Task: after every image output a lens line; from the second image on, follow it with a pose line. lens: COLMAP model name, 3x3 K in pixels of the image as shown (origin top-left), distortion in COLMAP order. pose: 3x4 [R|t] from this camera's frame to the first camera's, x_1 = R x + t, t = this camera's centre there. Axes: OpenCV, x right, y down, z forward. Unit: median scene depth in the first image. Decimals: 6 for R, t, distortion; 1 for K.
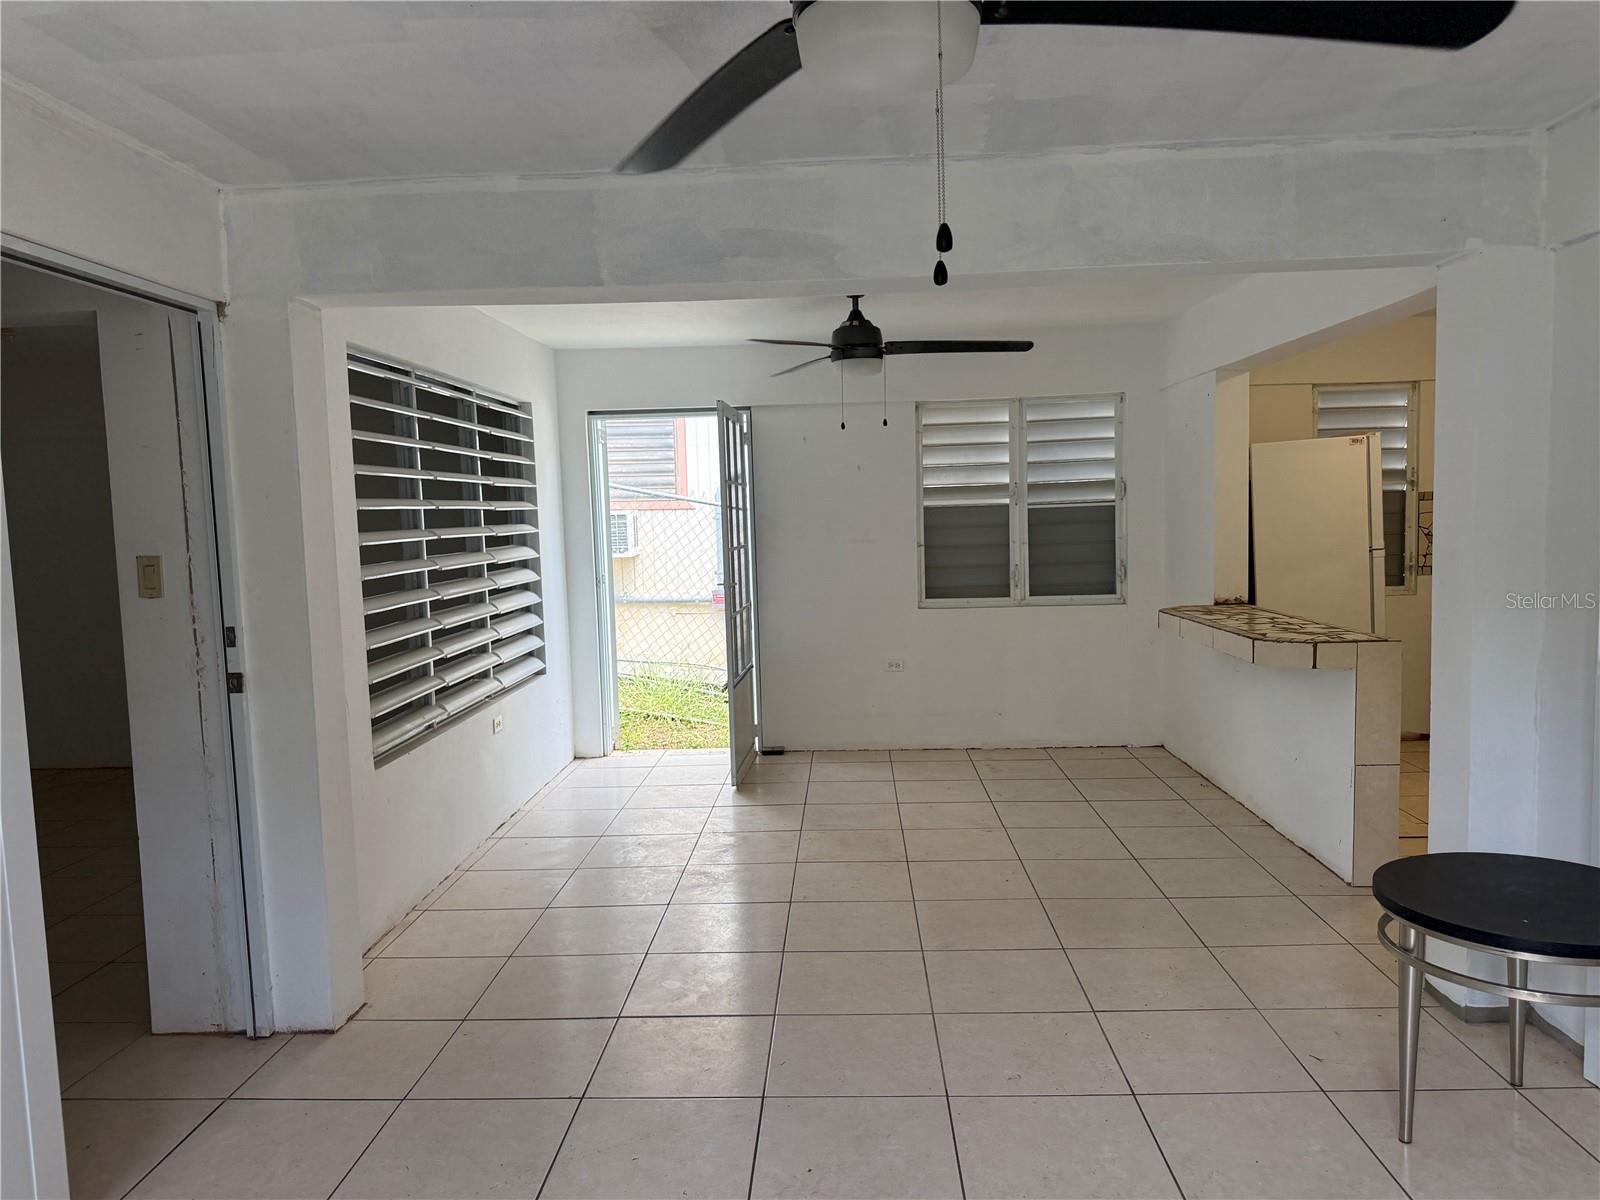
lens RADIAL K [[1135.4, 0, 794.6], [0, 1135.4, 606.0], [0, 0, 1]] dist [0.037891, -0.063201]
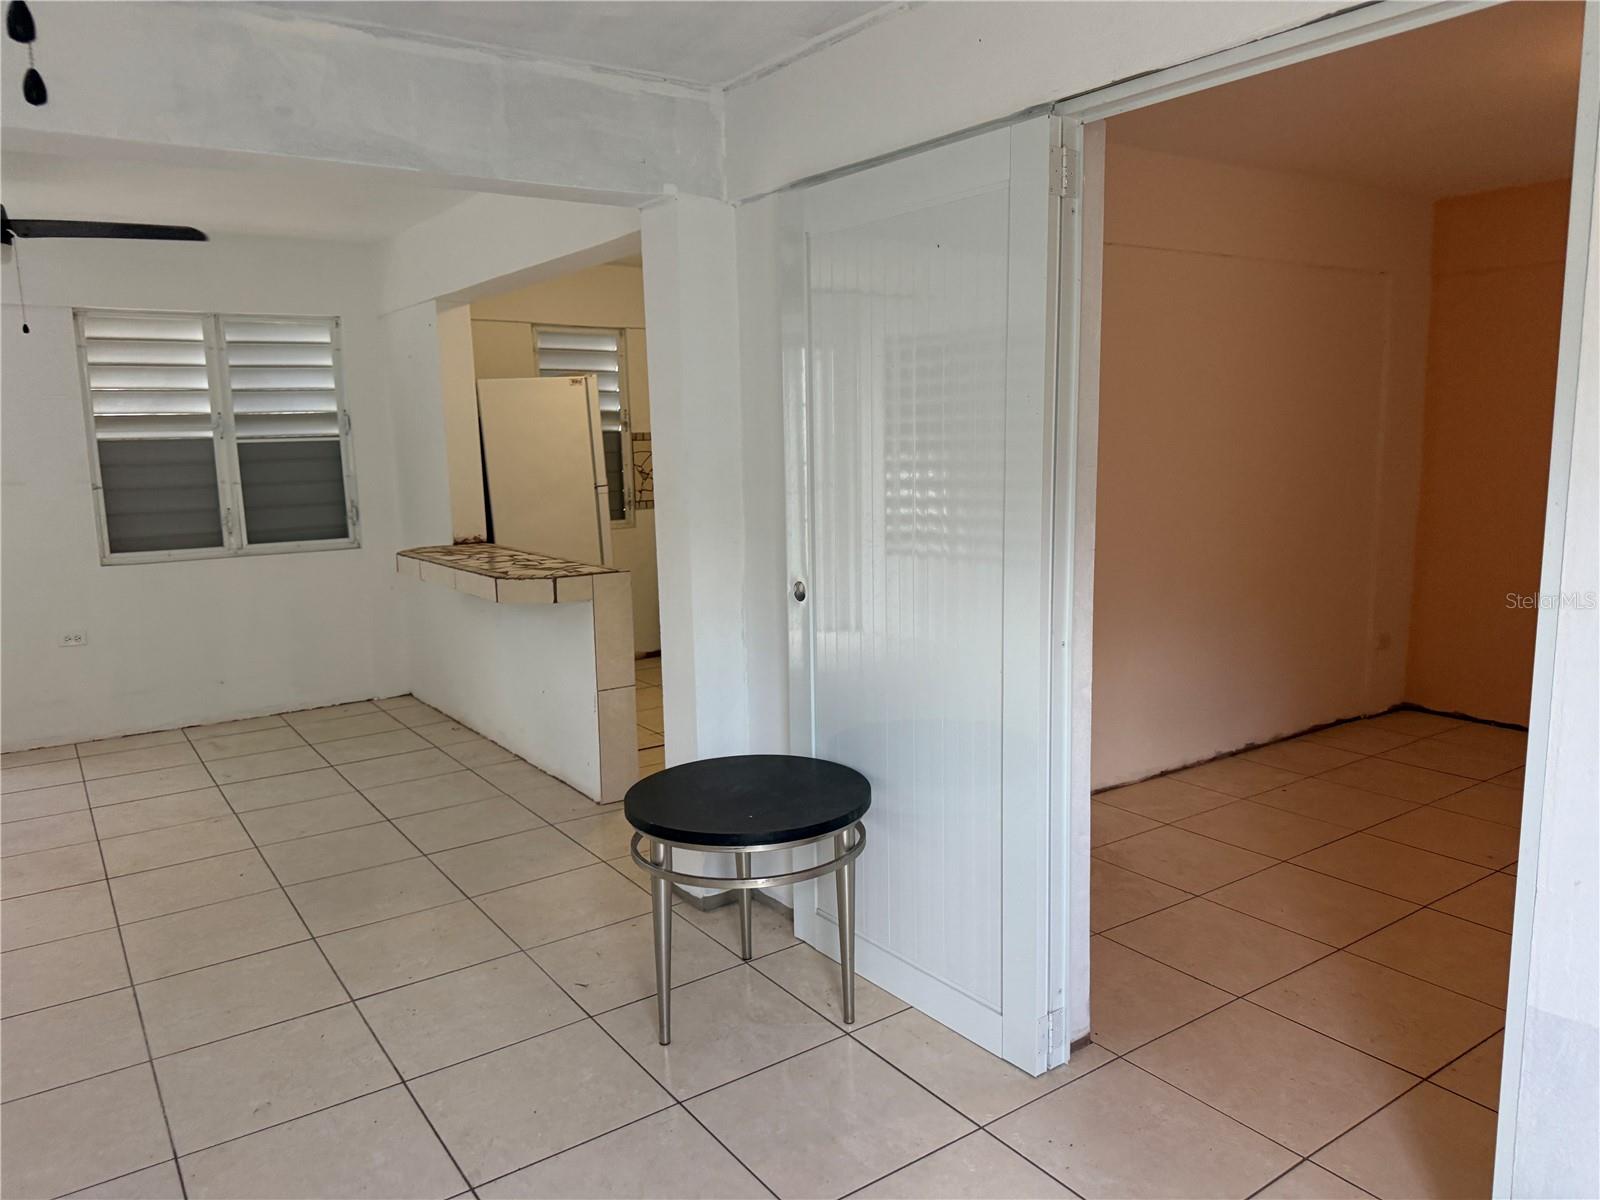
lens RADIAL K [[1135.4, 0, 794.6], [0, 1135.4, 606.0], [0, 0, 1]] dist [0.037891, -0.063201]
pose [[0.800797, -0.081120, 0.593417, 0.021047], [0.050437, 0.996400, 0.068144, -0.000035], [-0.596808, -0.024639, 0.802005, 0.050581]]
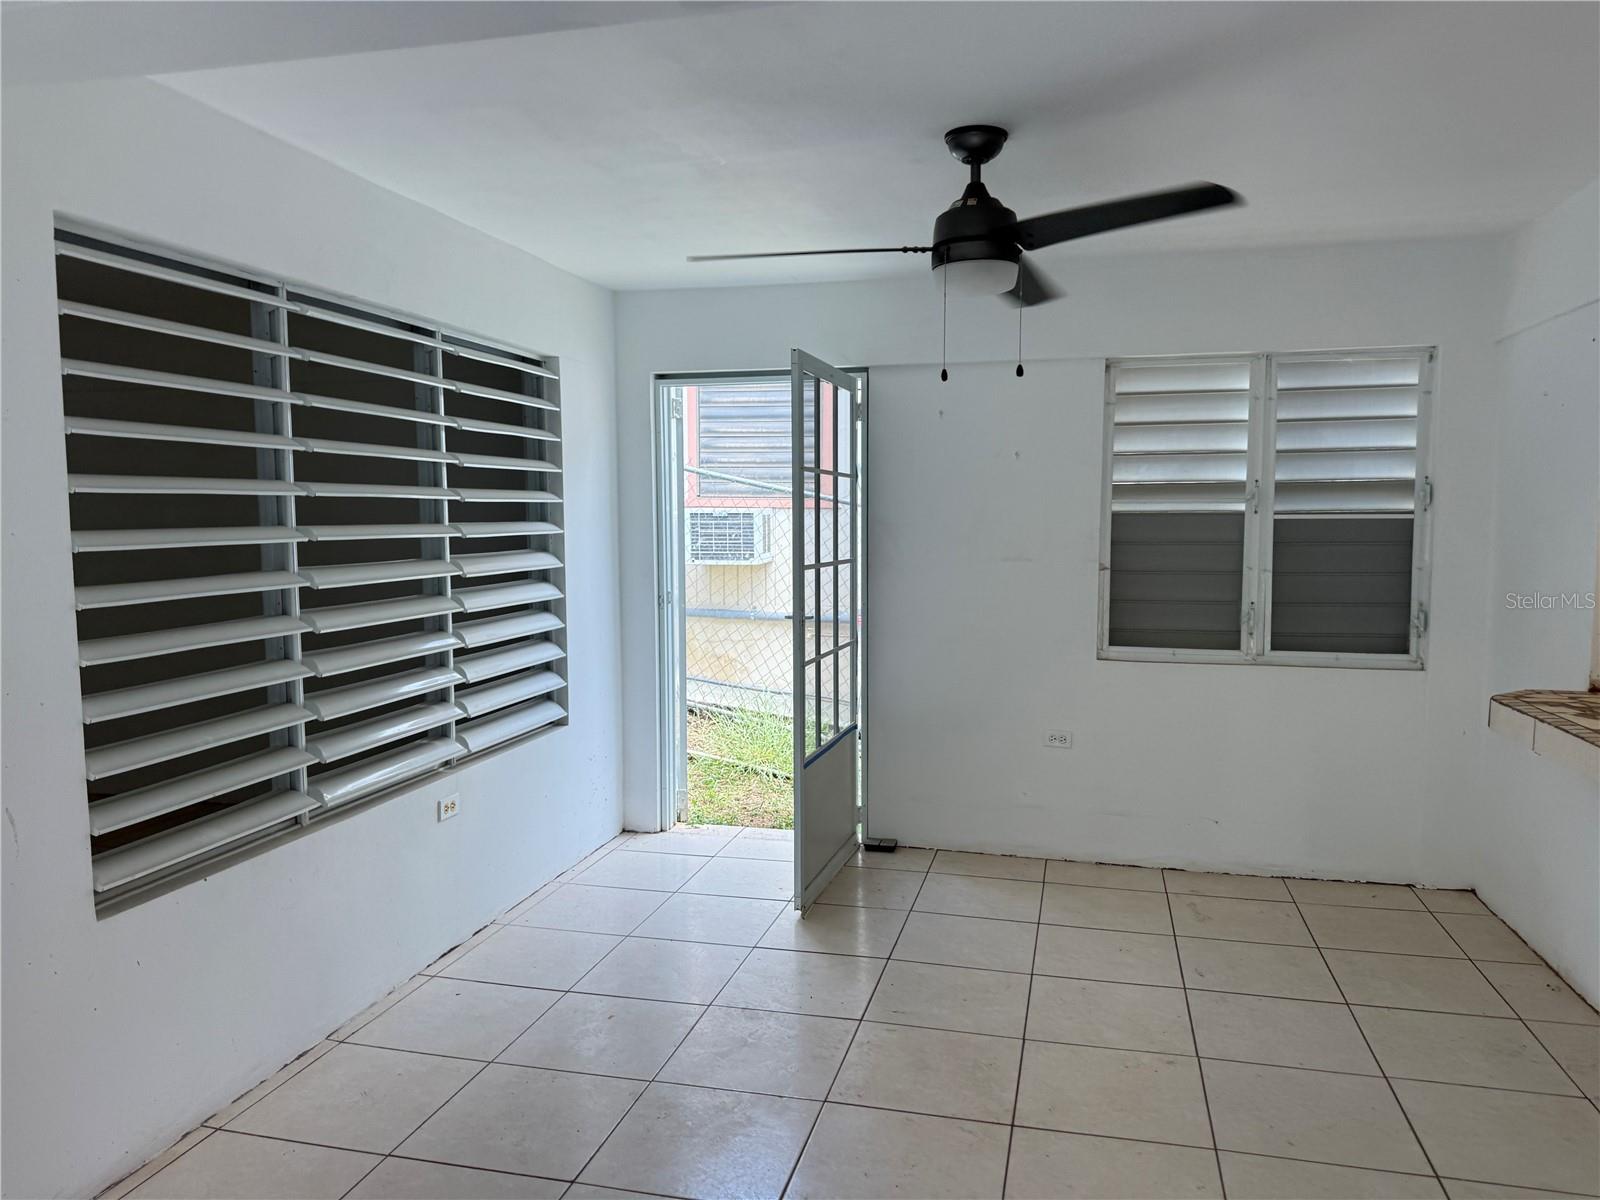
lens RADIAL K [[1119.6, 0, 795.7], [0, 1119.6, 609.4], [0, 0, 1]] dist [0.051684, -0.103793]
pose [[0.977795, 0.044210, -0.204848, 0.074261], [-0.043214, 0.999022, 0.009333, -0.029145], [0.205060, -0.000274, 0.978749, 0.319556]]
